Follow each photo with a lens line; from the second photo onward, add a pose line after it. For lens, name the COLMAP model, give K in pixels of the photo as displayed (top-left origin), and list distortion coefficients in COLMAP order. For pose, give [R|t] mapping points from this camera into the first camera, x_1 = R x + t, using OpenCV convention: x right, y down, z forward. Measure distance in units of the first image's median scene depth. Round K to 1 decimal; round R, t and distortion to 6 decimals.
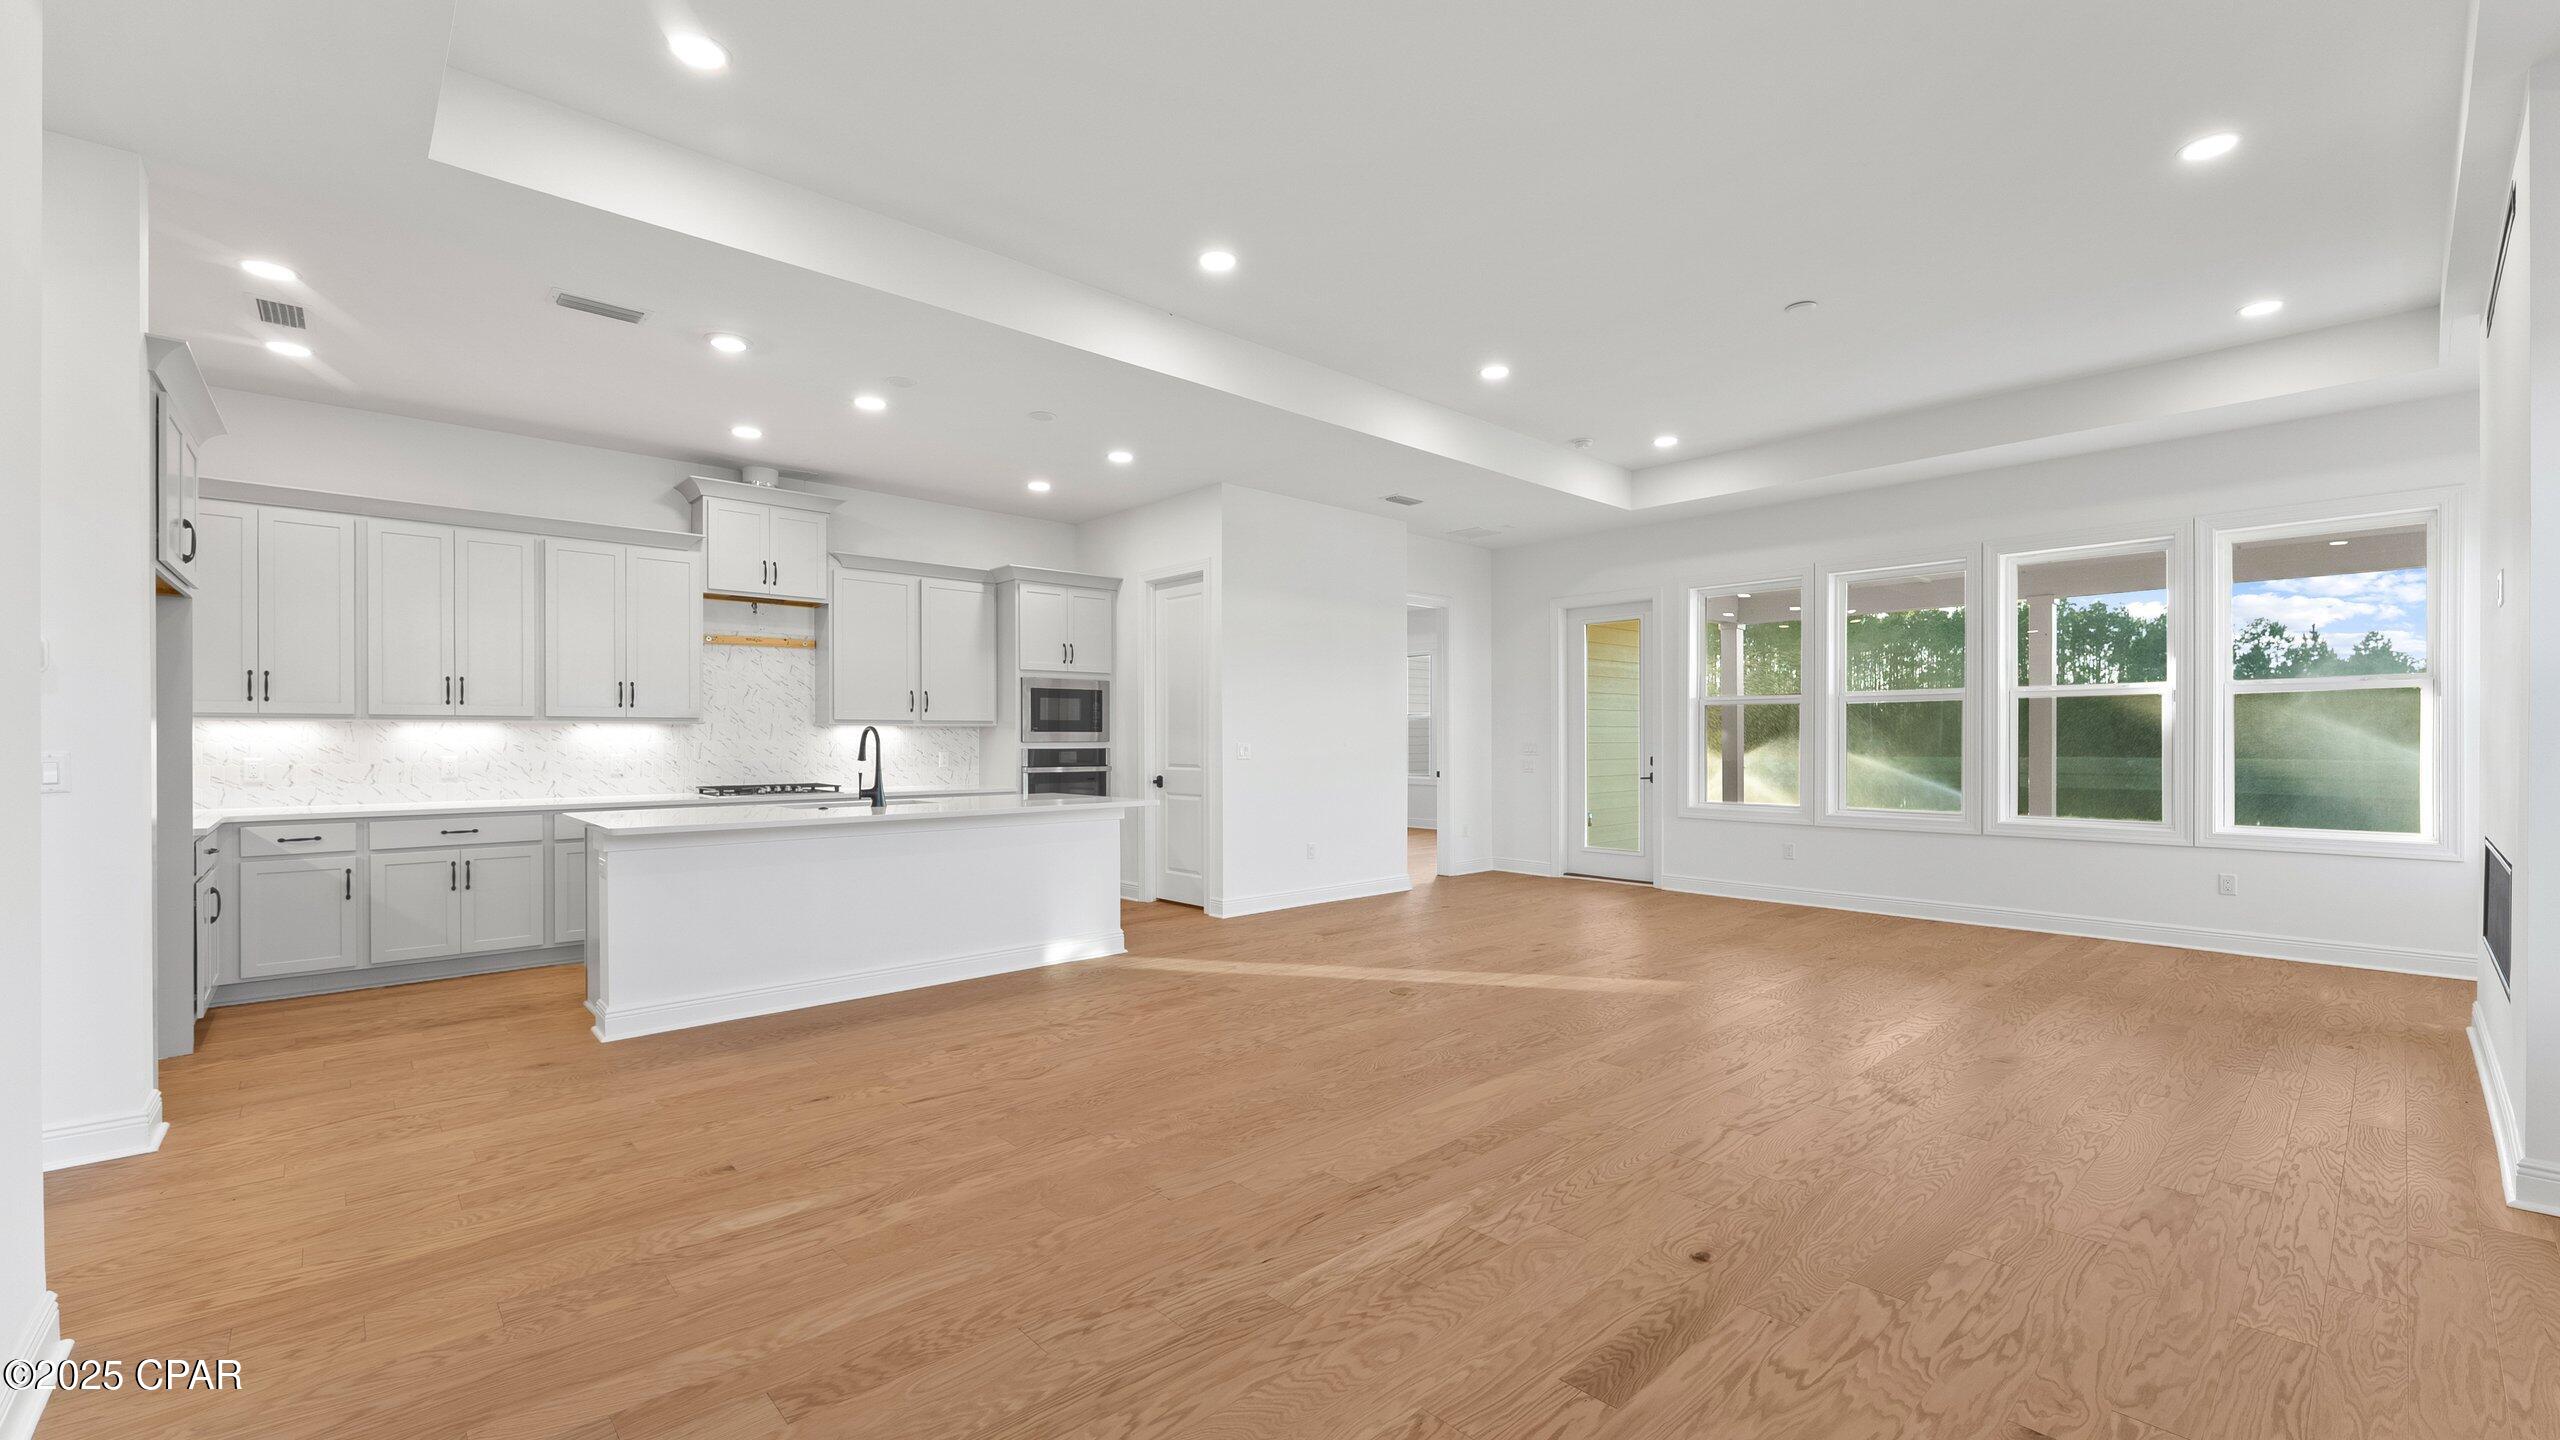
lens RADIAL K [[1031.6, 0, 1280.4], [0, 1031.6, 734.5], [0, 0, 1]] dist [-0.000107, -0.000015]
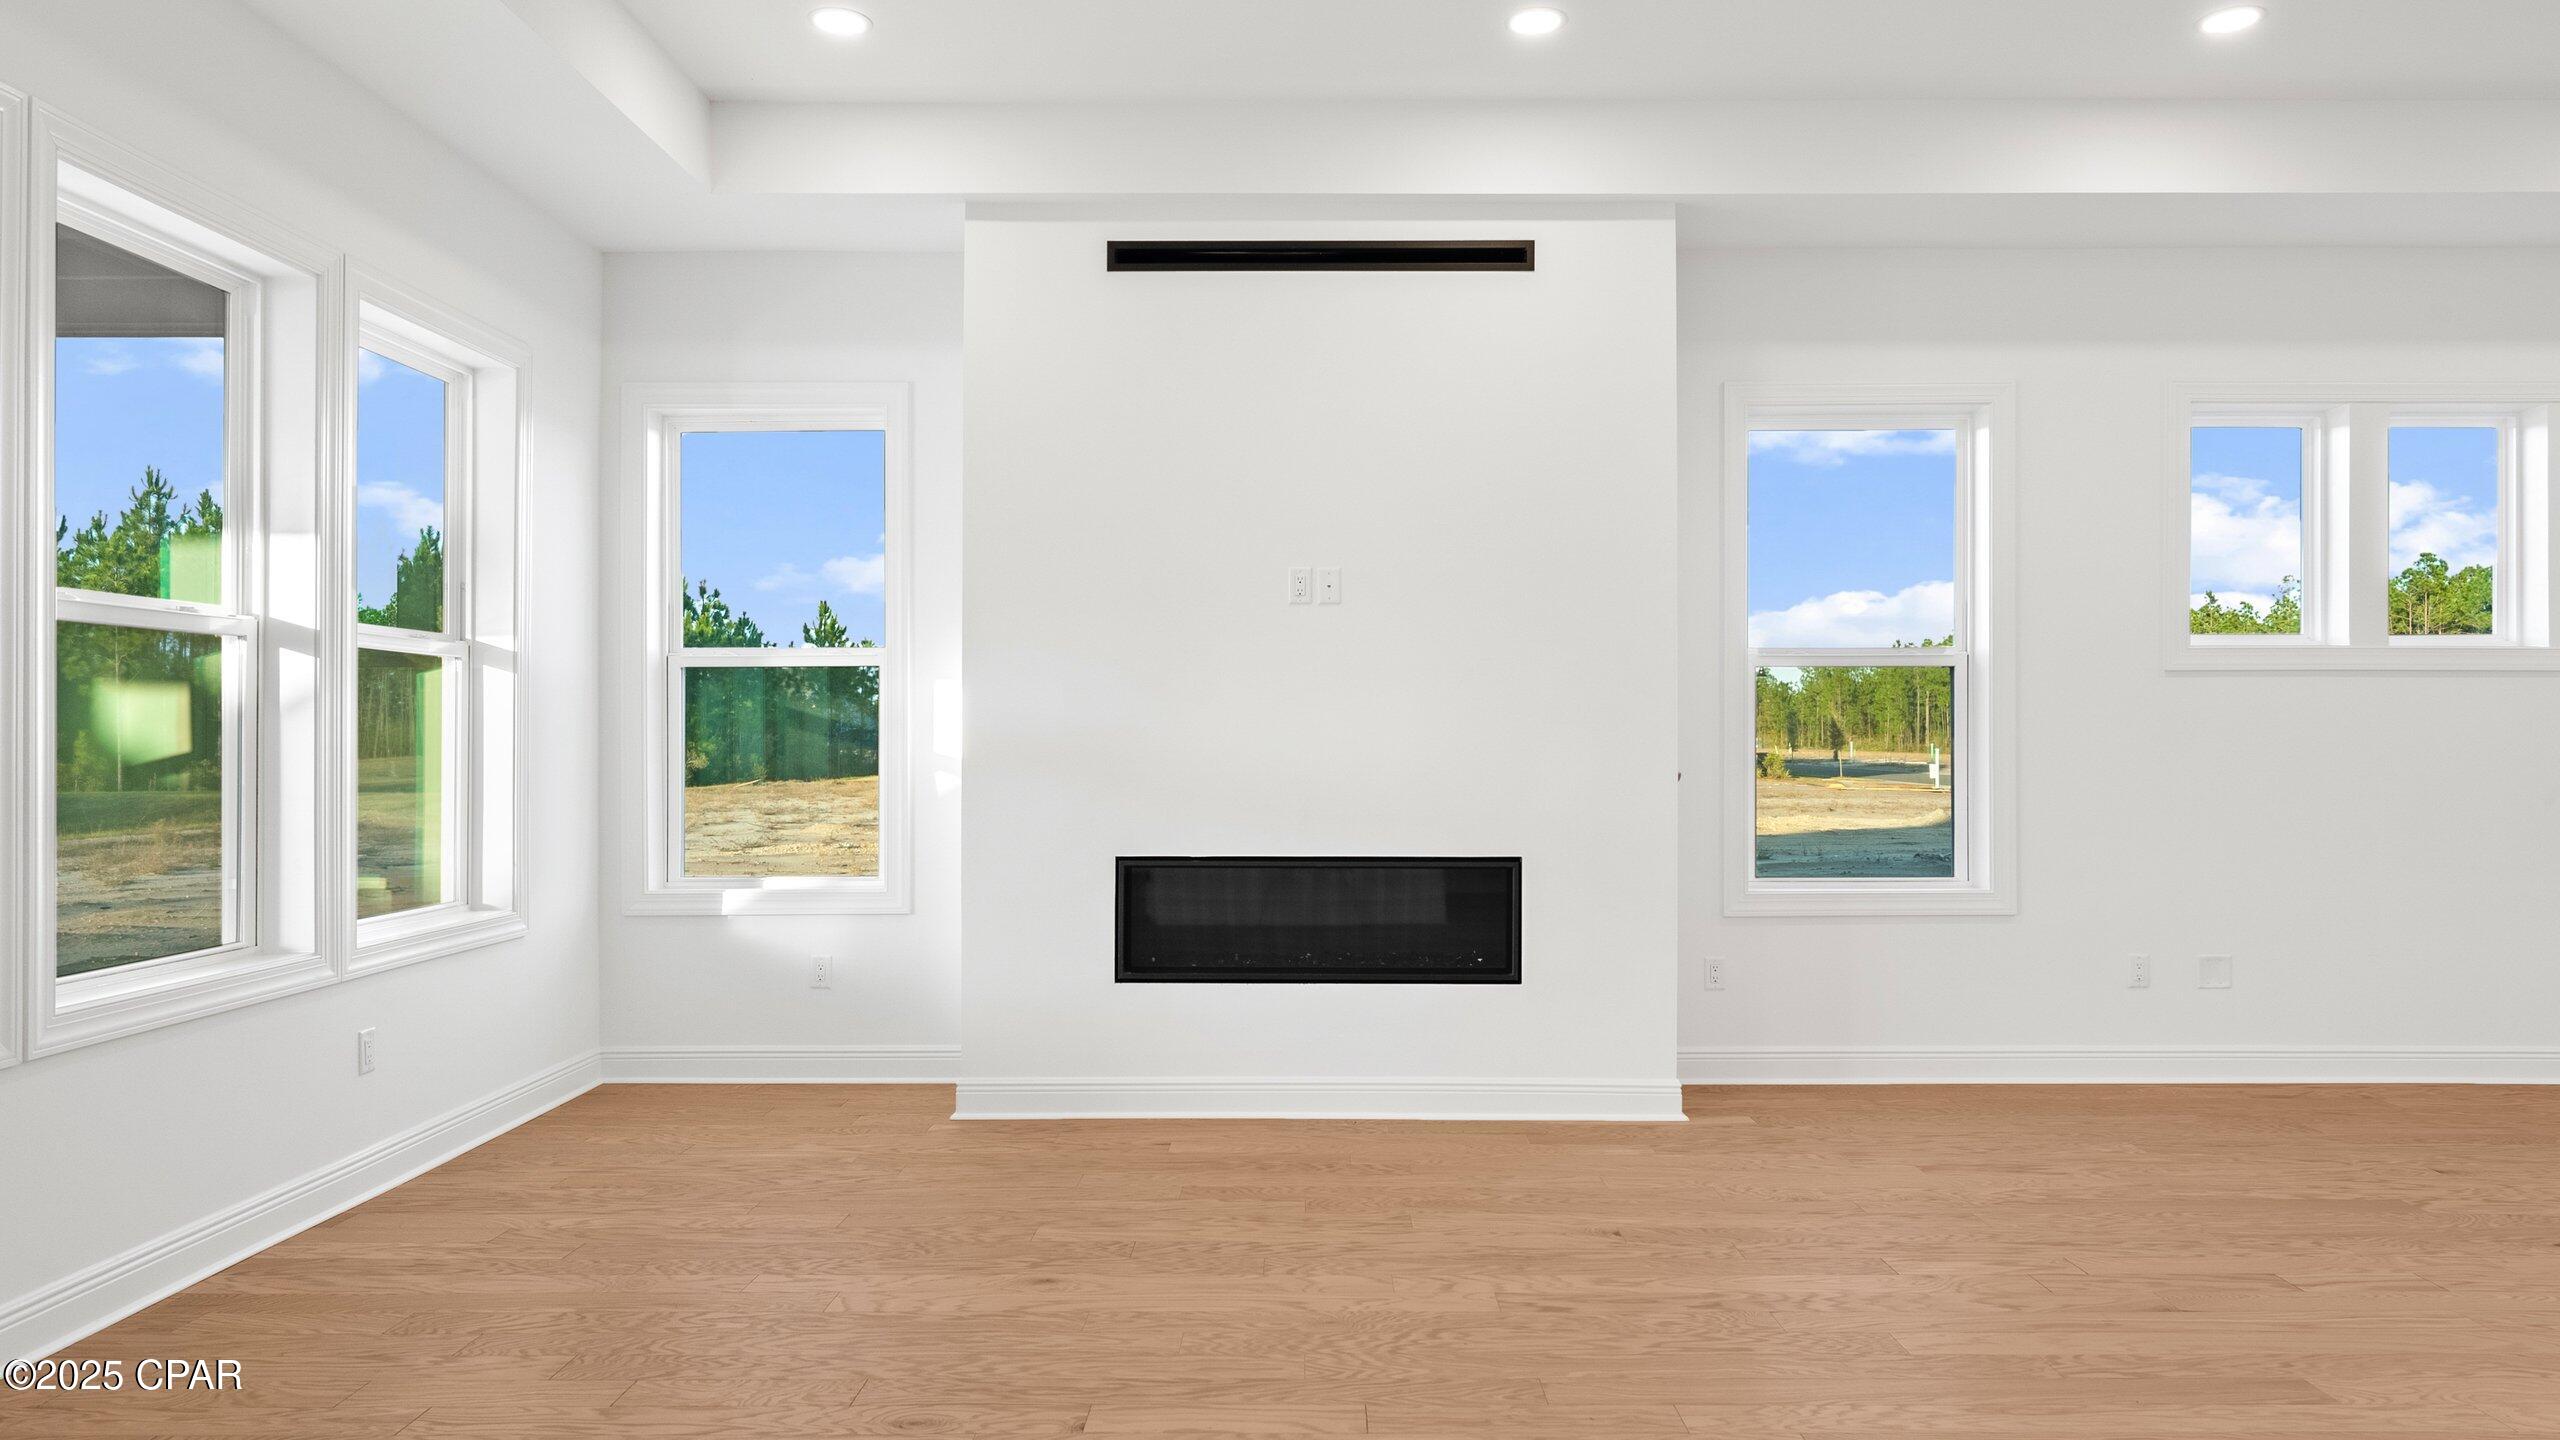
lens RADIAL K [[1646.0, 0, 1279.5], [0, 1646.0, 734.8], [0, 0, 1]] dist [-0.005167, -0.000515]
pose [[-0.726101, 0.002161, 0.687585, 0.070030], [0.002247, 0.999997, -0.000770, -0.001011], [-0.687584, 0.000986, -0.726104, 0.997002]]
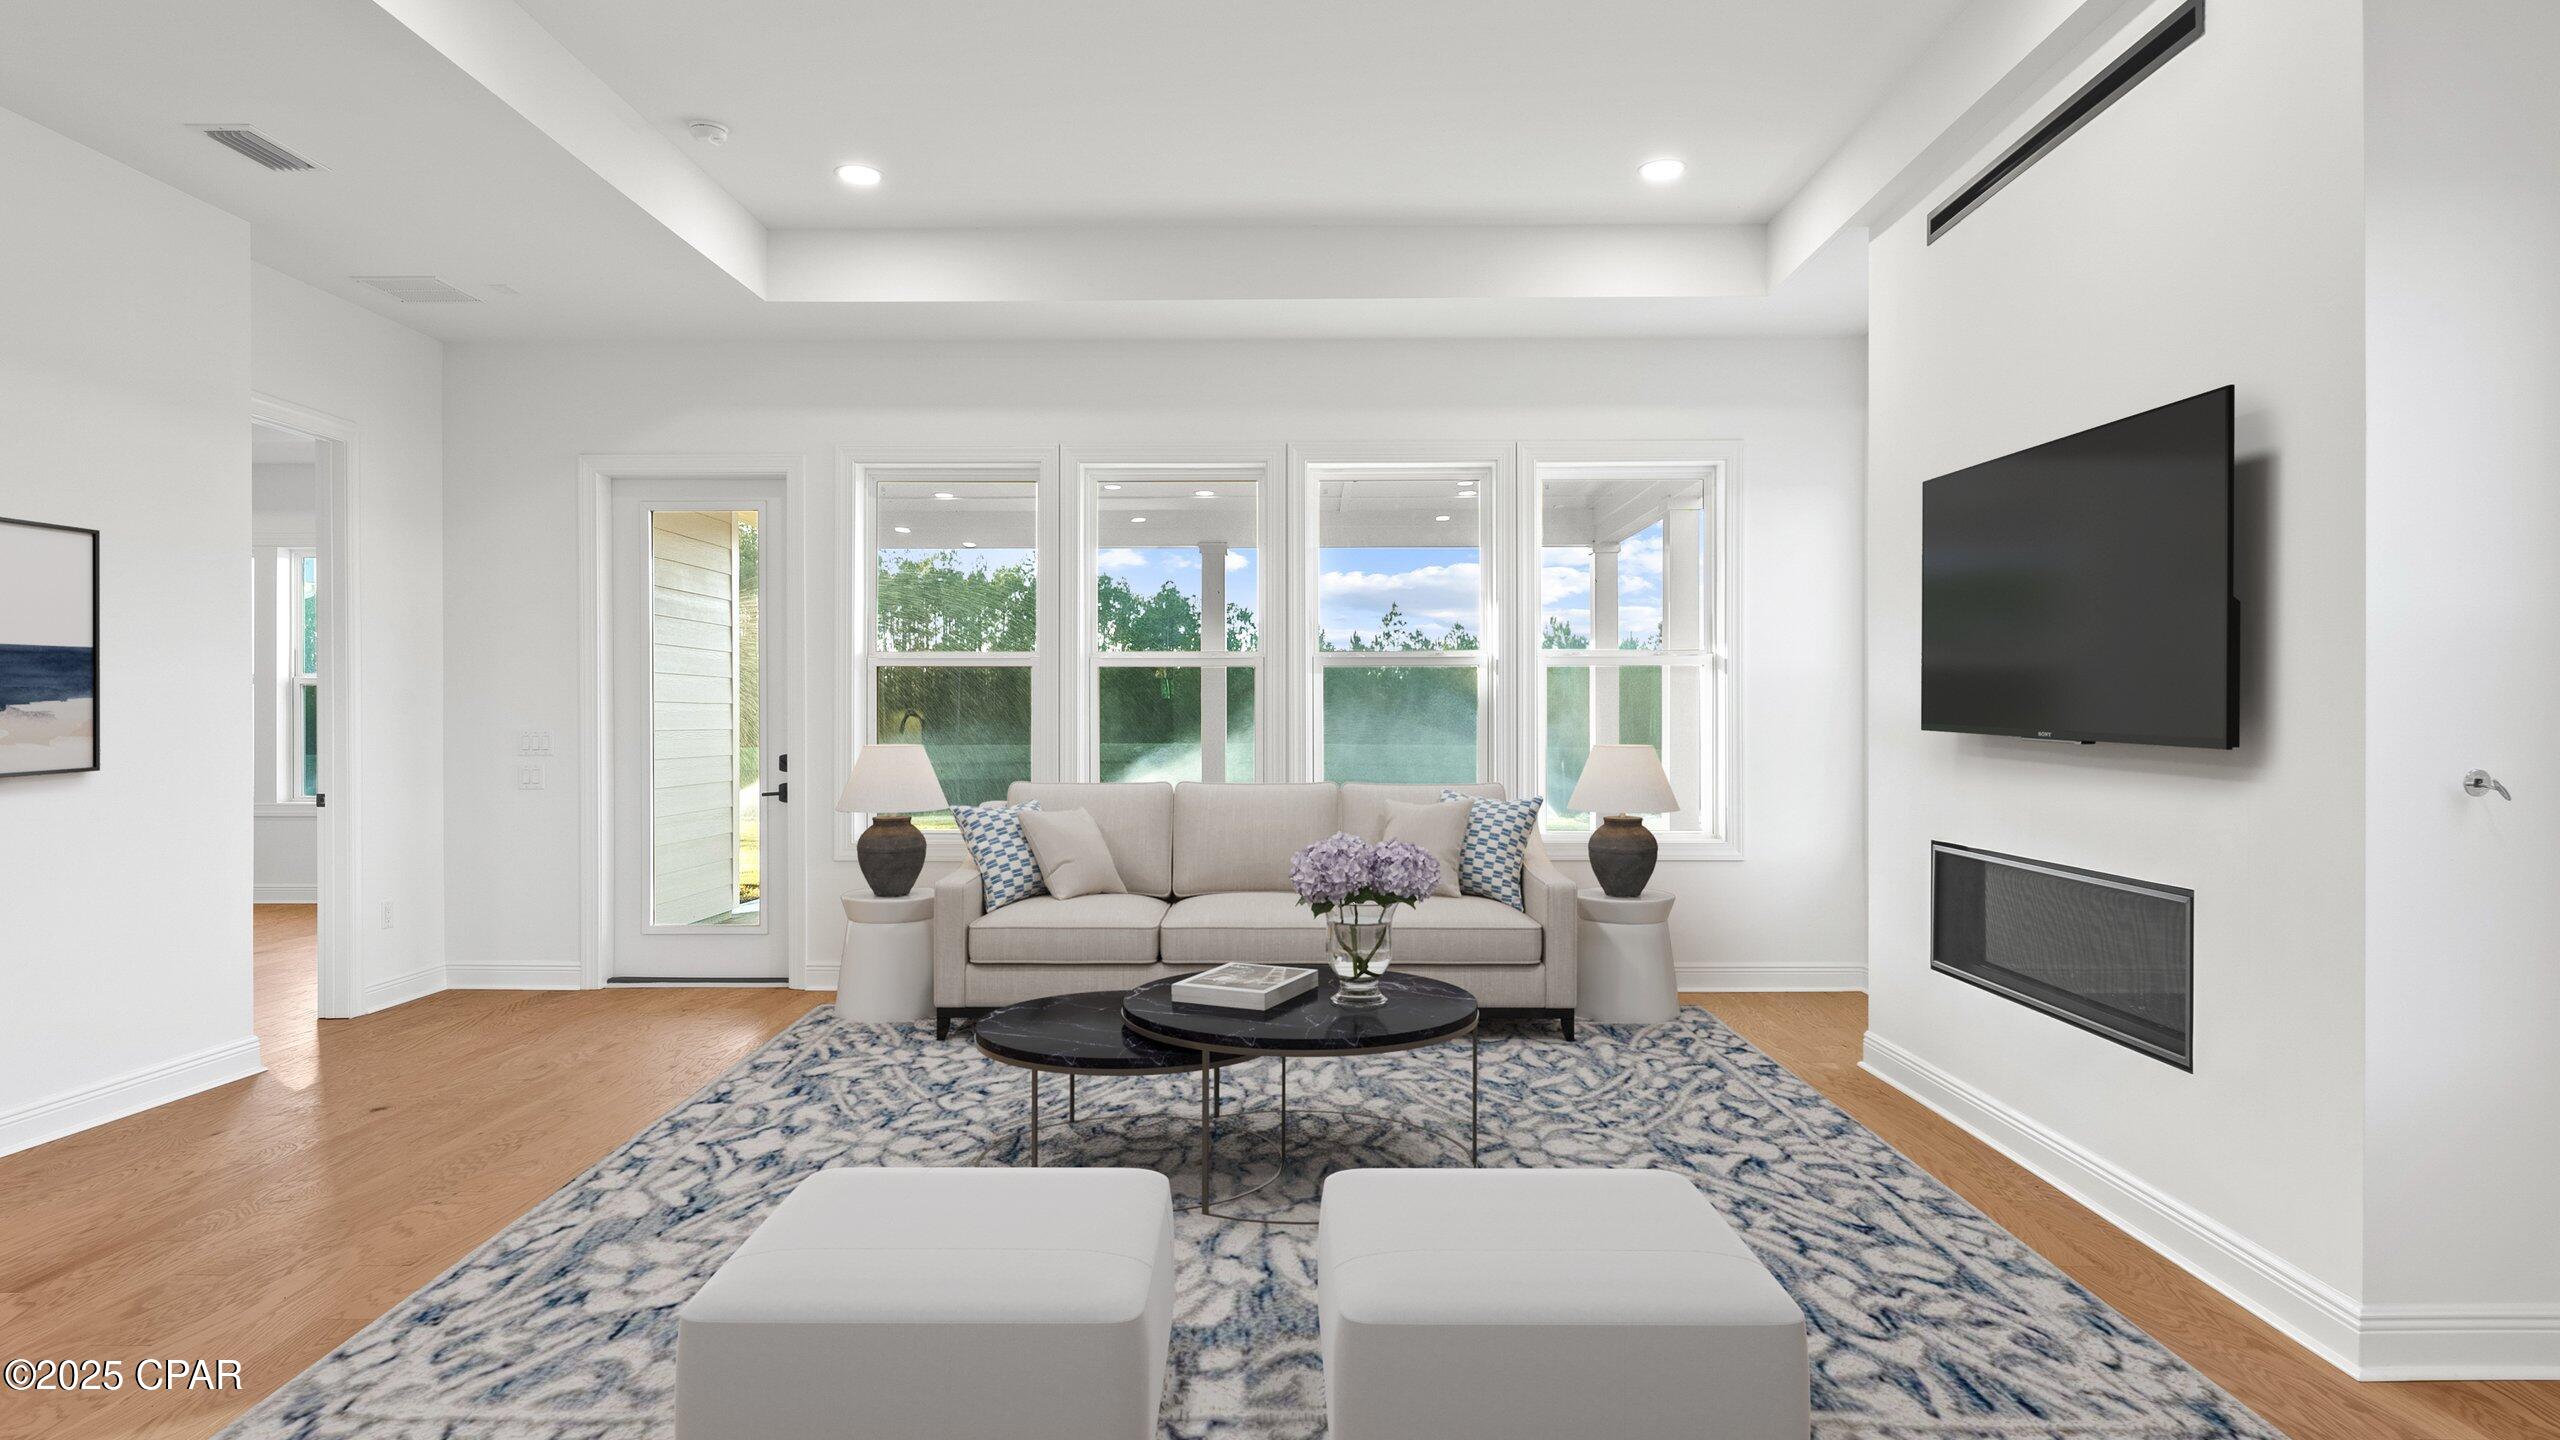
lens RADIAL K [[1383.5, 0, 1278.2], [0, 1383.5, 715.2], [0, 0, 1]] dist [-0.001428, -0.000726]
pose [[0.680367, 0.005008, 0.732854, -0.008595], [-0.003484, 0.999987, -0.003599, 0.001919], [-0.732863, -0.000104, 0.680376, 0.292761]]
